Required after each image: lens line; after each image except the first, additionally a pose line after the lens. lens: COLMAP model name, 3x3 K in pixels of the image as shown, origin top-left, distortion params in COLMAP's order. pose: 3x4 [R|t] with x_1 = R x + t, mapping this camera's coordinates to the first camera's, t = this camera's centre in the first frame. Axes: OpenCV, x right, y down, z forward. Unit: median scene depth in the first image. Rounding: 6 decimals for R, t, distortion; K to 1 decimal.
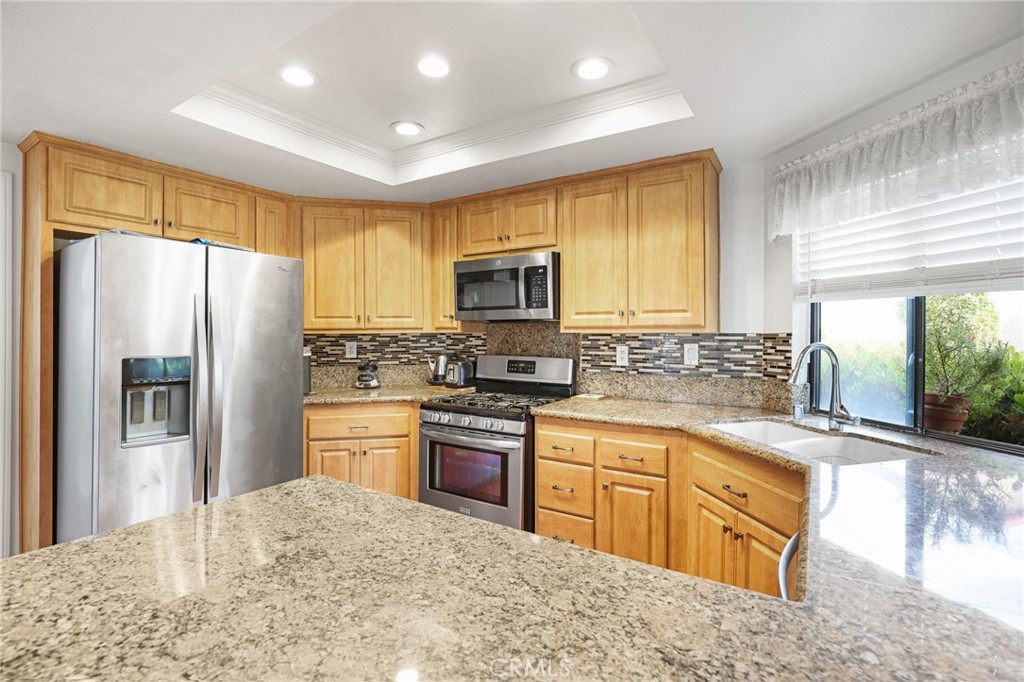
lens RADIAL K [[479.9, 0, 521.9], [0, 479.9, 332.6], [0, 0, 1]] dist [-0.027800, 0.000695]
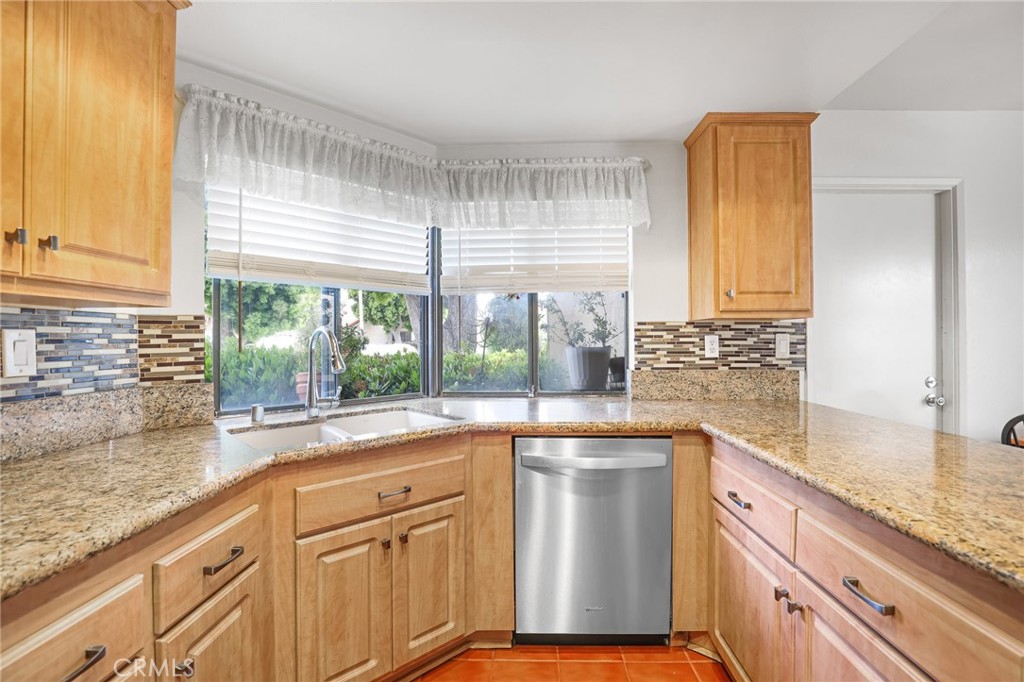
lens RADIAL K [[463.6, 0, 515.7], [0, 463.6, 339.1], [0, 0, 1]] dist [-0.034419, 0.000281]
pose [[-0.524755, 0.005938, 0.851232, -0.249493], [0.008216, 0.999964, -0.001910, 0.036040], [-0.851213, 0.005992, -0.524785, 0.801205]]
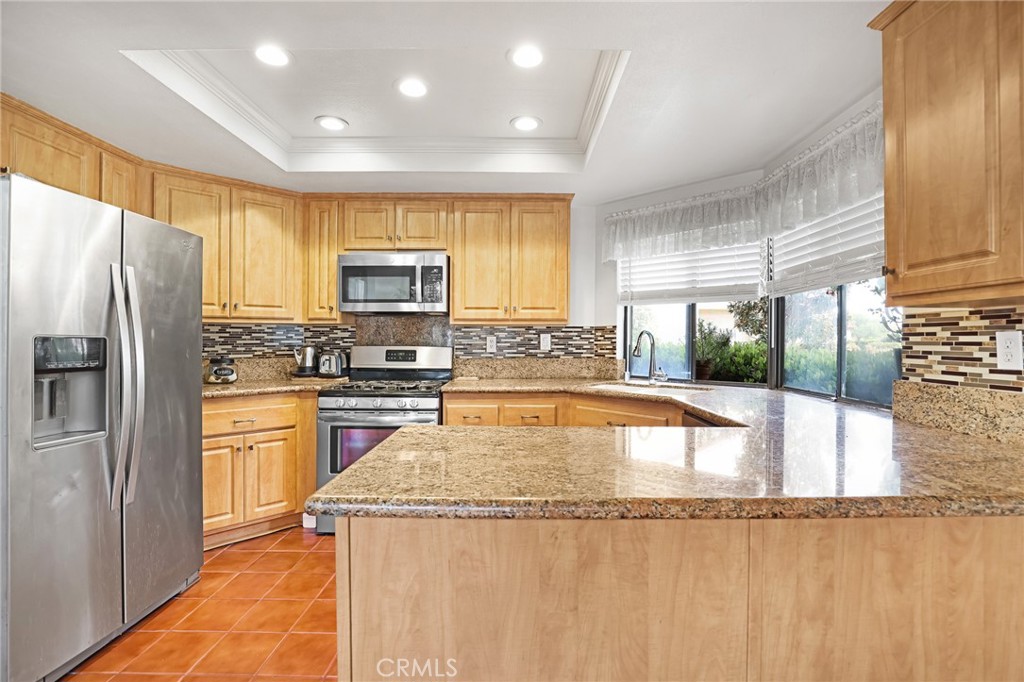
lens RADIAL K [[477.5, 0, 523.4], [0, 477.5, 338.6], [0, 0, 1]] dist [-0.036679, 0.008457]
pose [[0.837795, 0.005342, 0.545958, -0.415875], [-0.002972, 0.999982, -0.005224, 0.042140], [-0.545976, 0.002754, 0.837796, -0.082016]]
